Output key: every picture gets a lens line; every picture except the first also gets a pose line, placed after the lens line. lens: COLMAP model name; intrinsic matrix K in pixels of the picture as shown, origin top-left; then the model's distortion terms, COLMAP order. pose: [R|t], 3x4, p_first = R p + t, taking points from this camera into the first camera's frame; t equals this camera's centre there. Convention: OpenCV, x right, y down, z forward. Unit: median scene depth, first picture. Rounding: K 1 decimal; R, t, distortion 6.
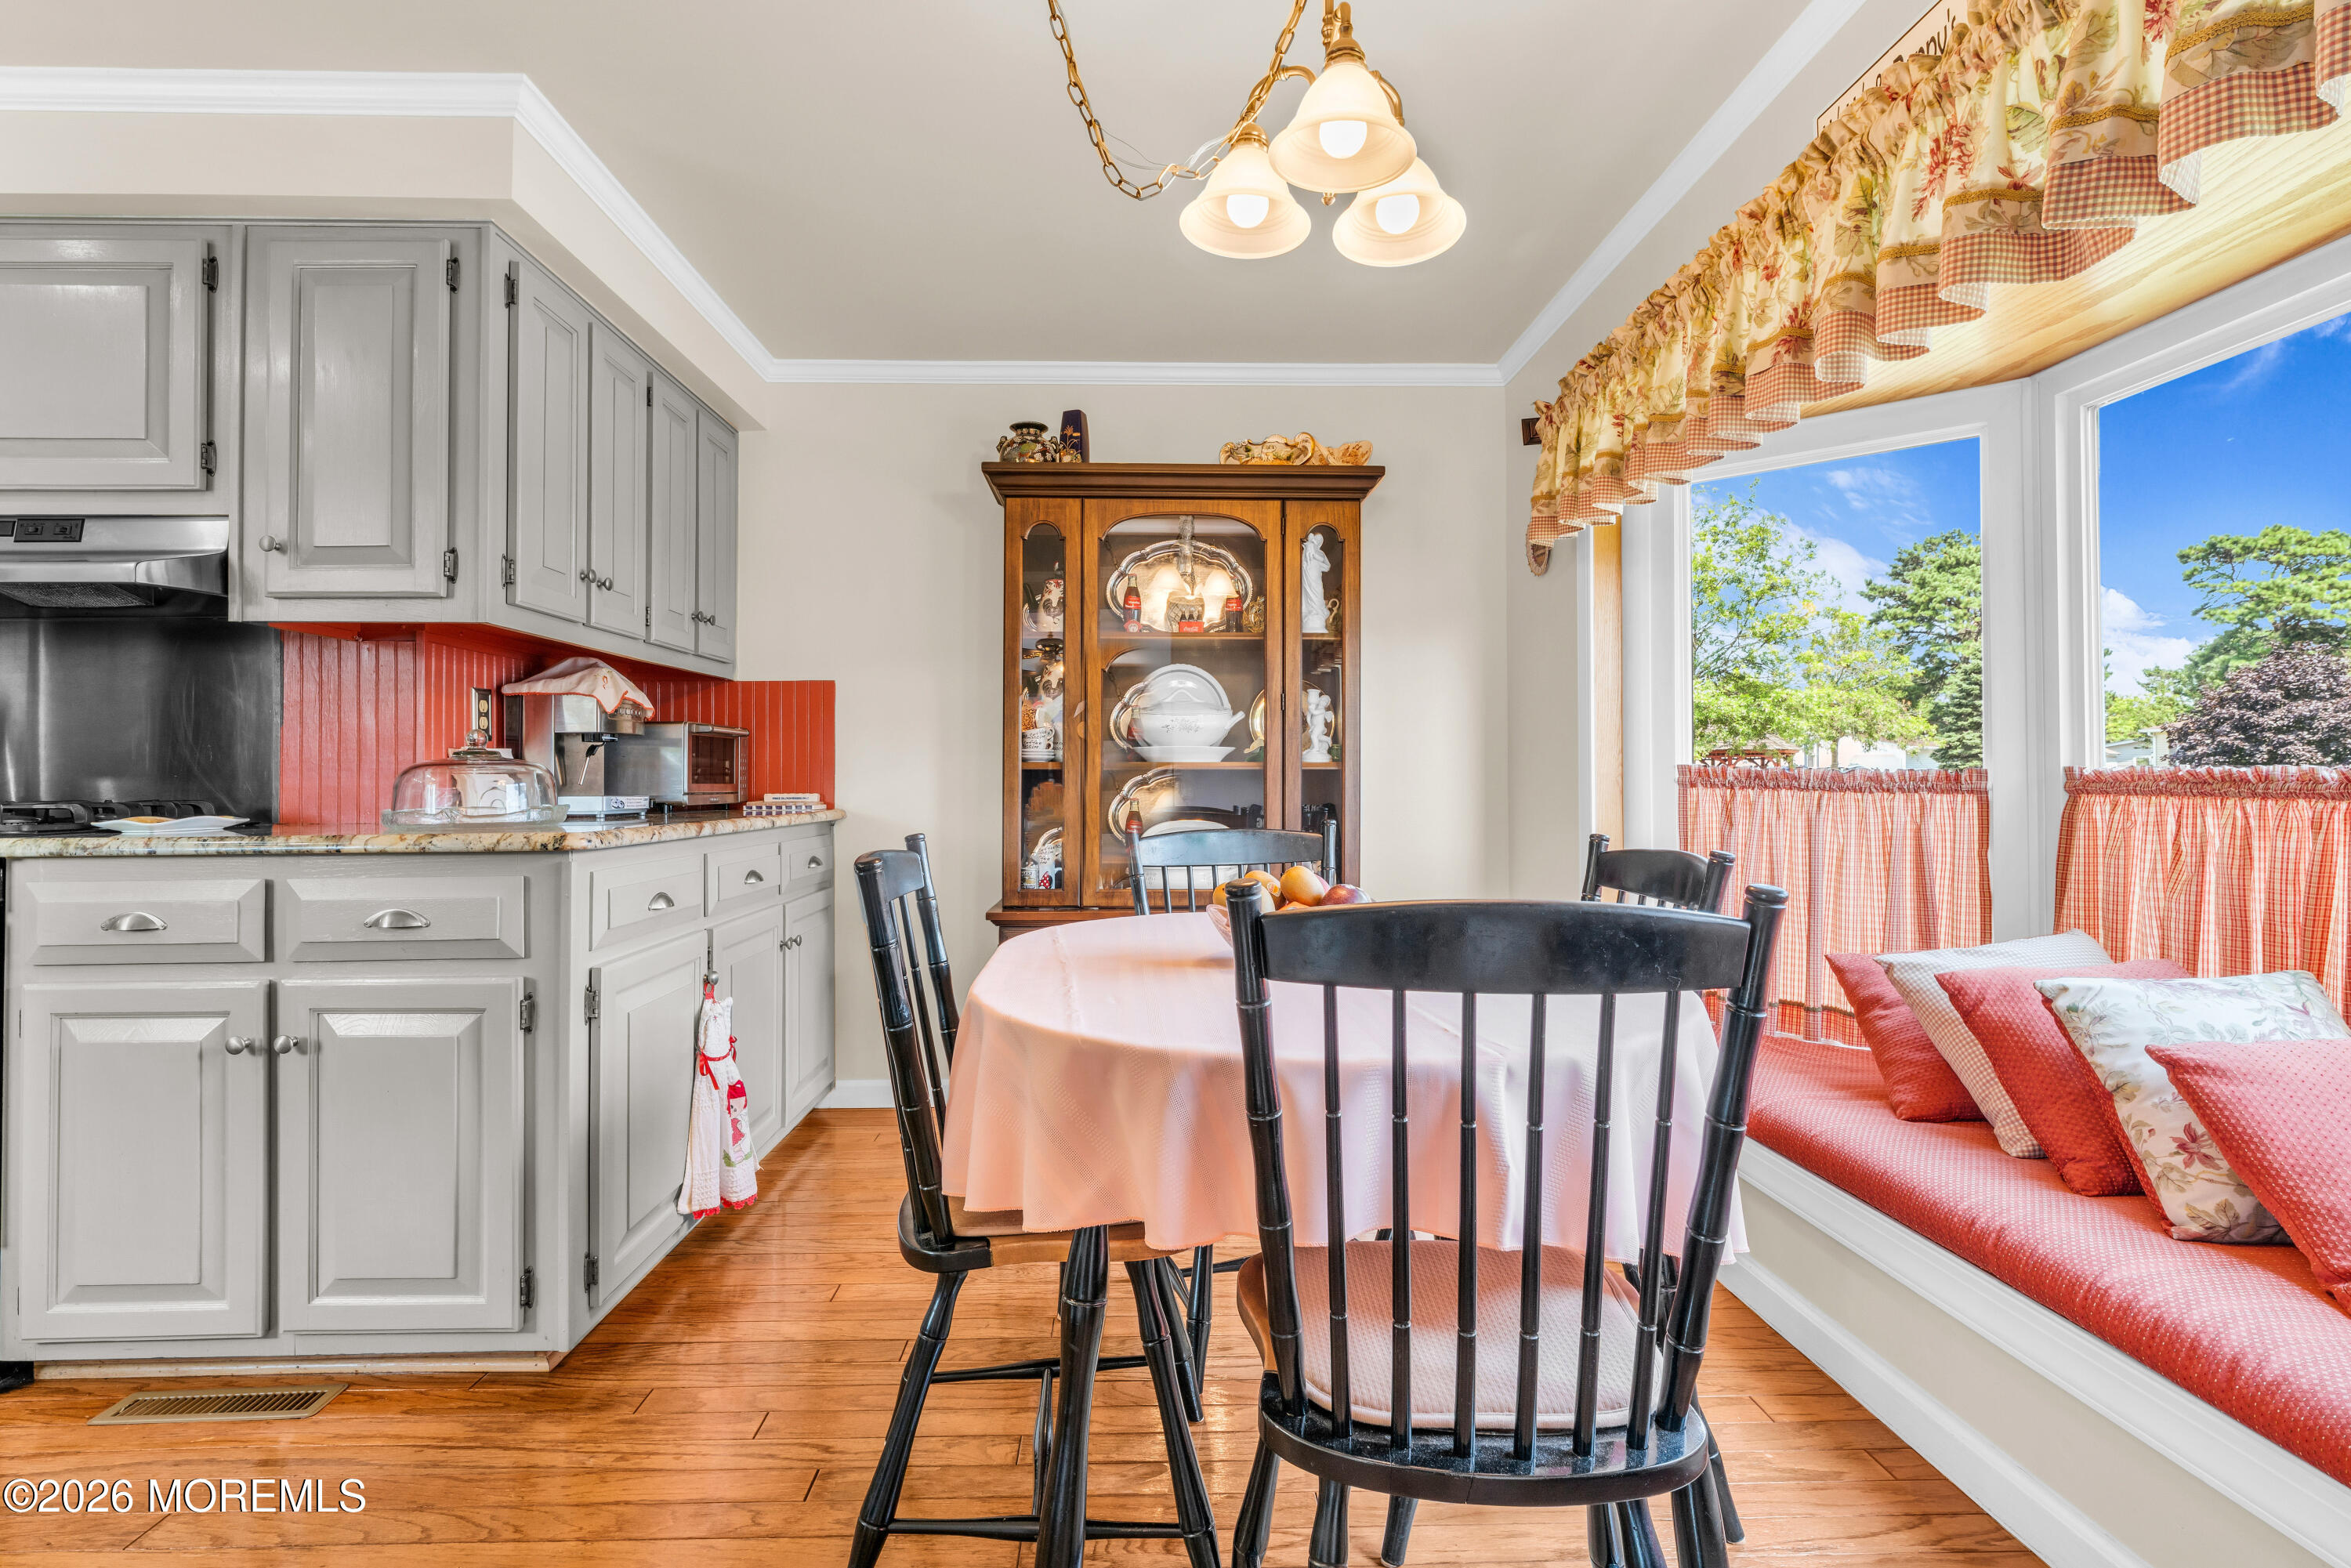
lens RADIAL K [[1114.1, 0, 1125.9], [0, 1114.1, 762.5], [0, 0, 1]] dist [-0.002217, 0.000379]
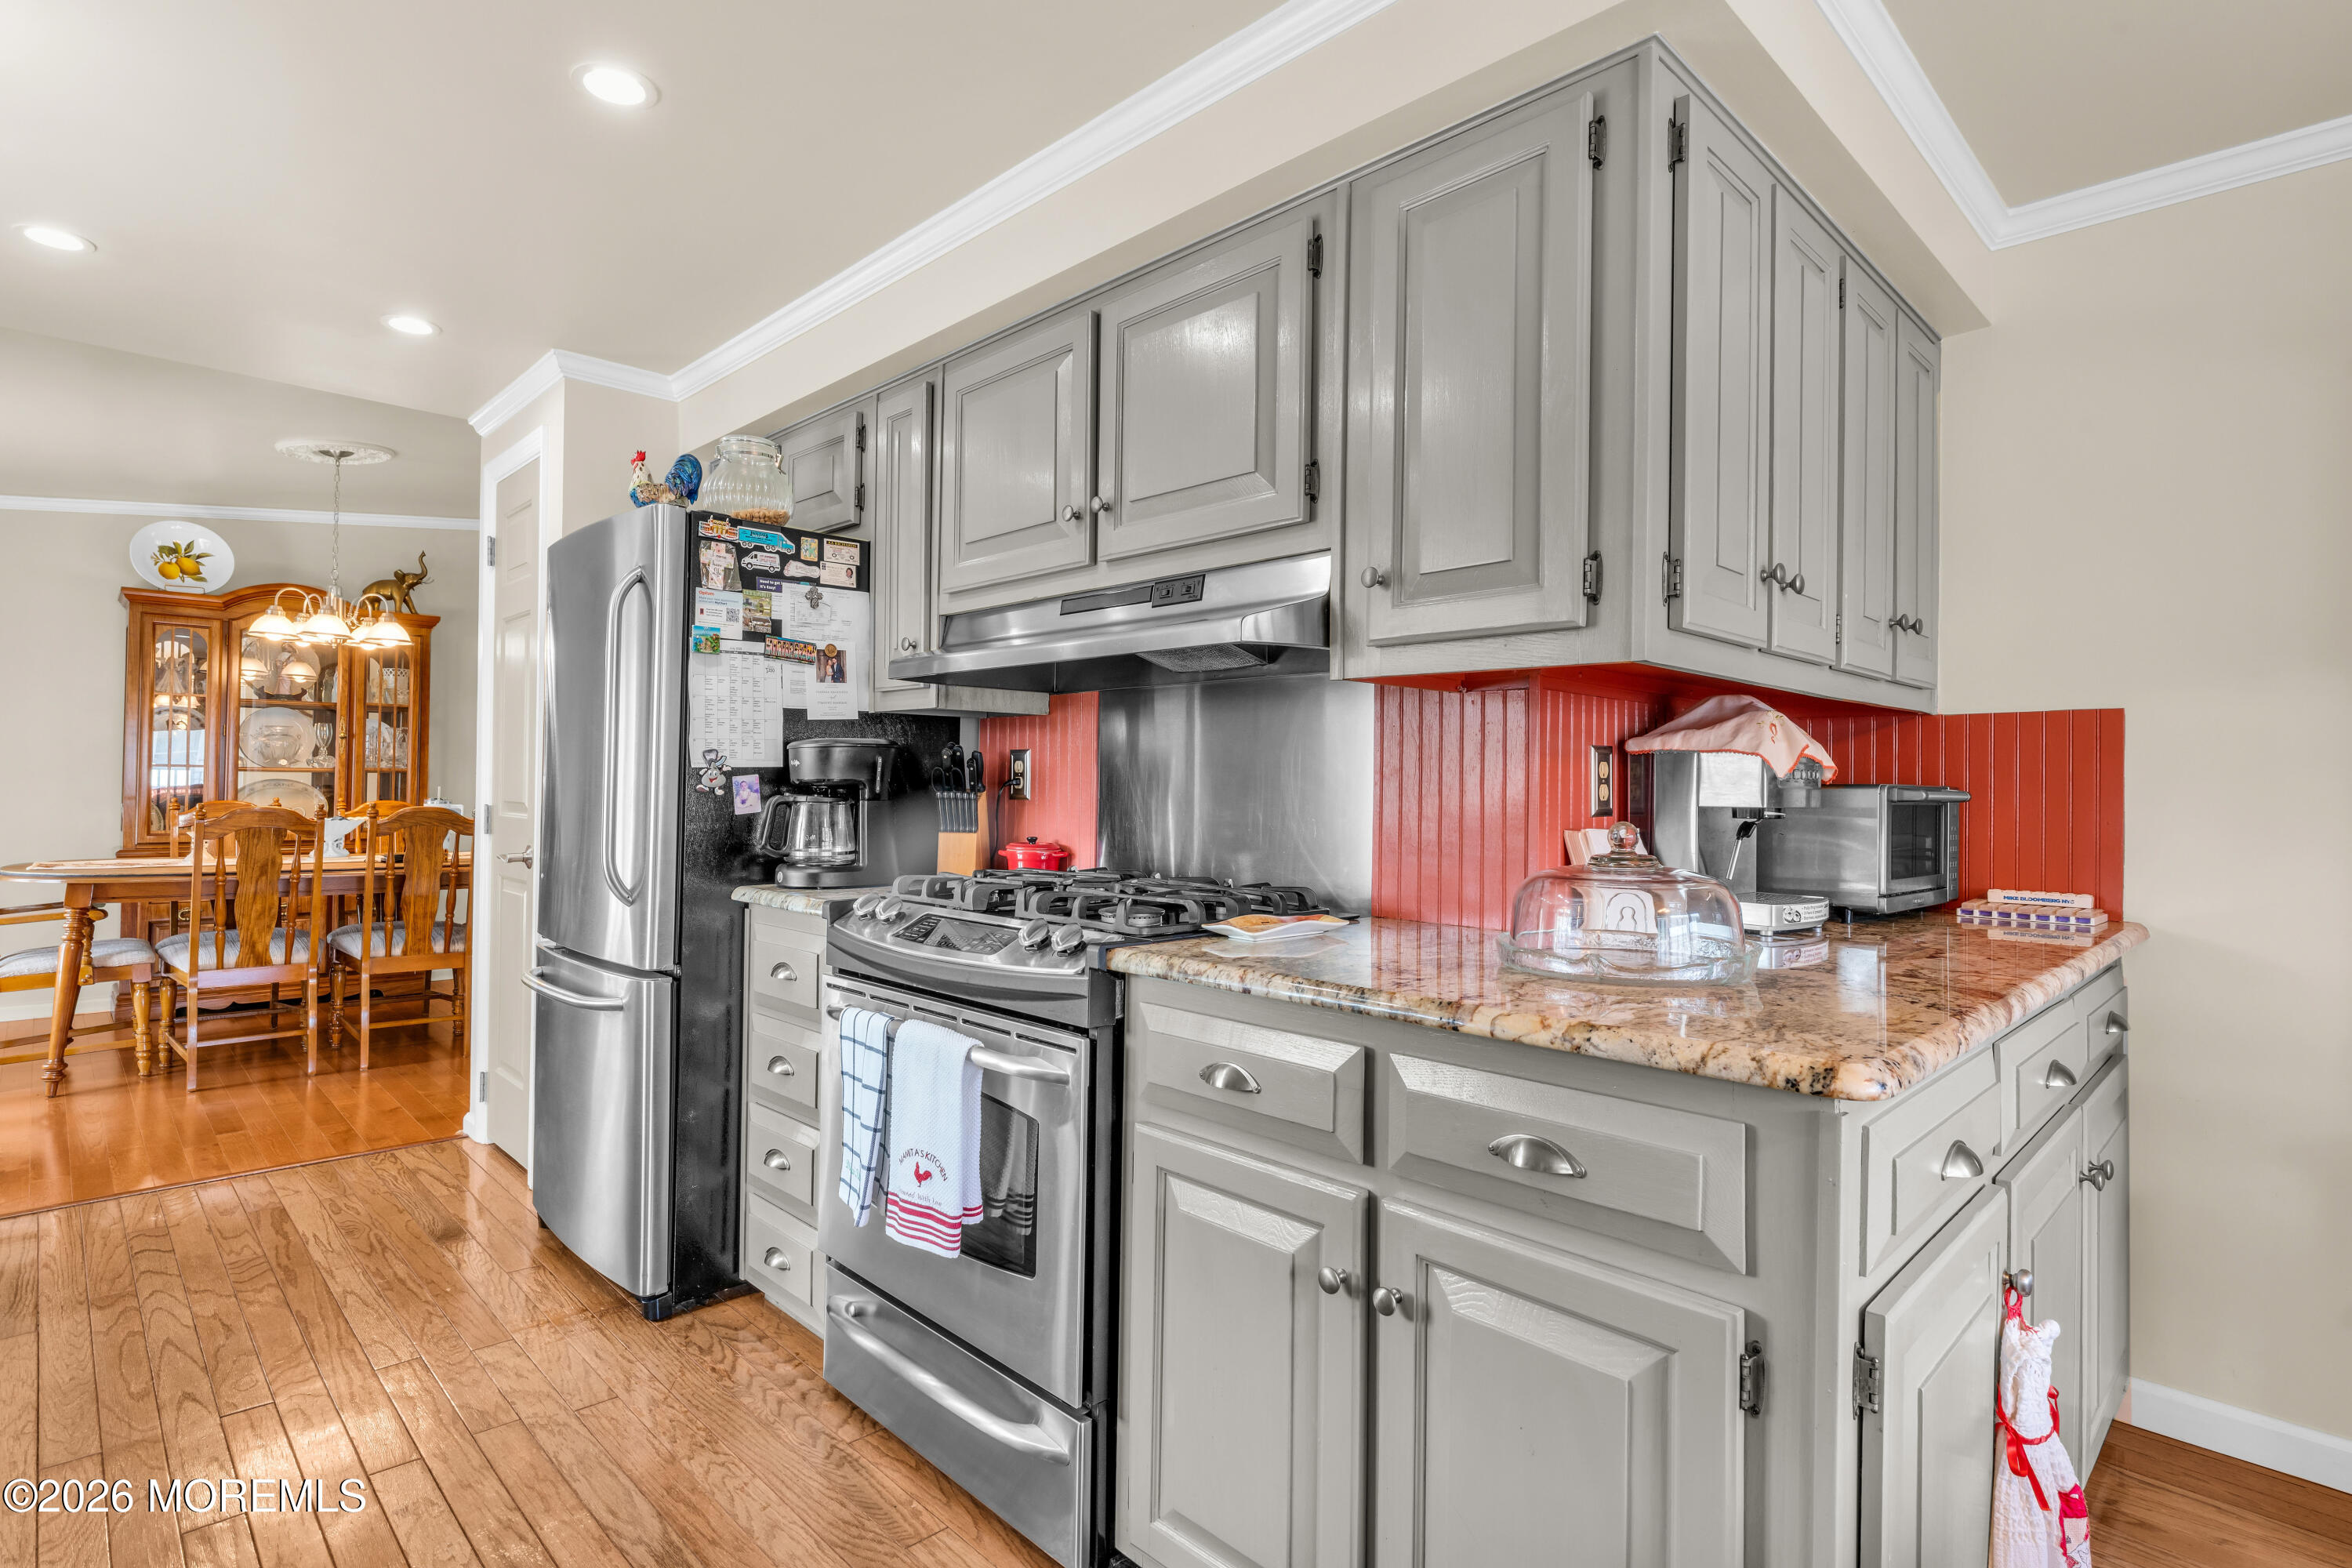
lens RADIAL K [[1152.9, 0, 1175.2], [0, 1152.9, 759.8], [0, 0, 1]] dist [0.001360, 0.000021]
pose [[0.682840, -0.002551, -0.730563, -0.296080], [-0.009683, 0.999874, -0.012542, -0.062353], [0.730504, 0.015638, 0.682730, 0.378408]]
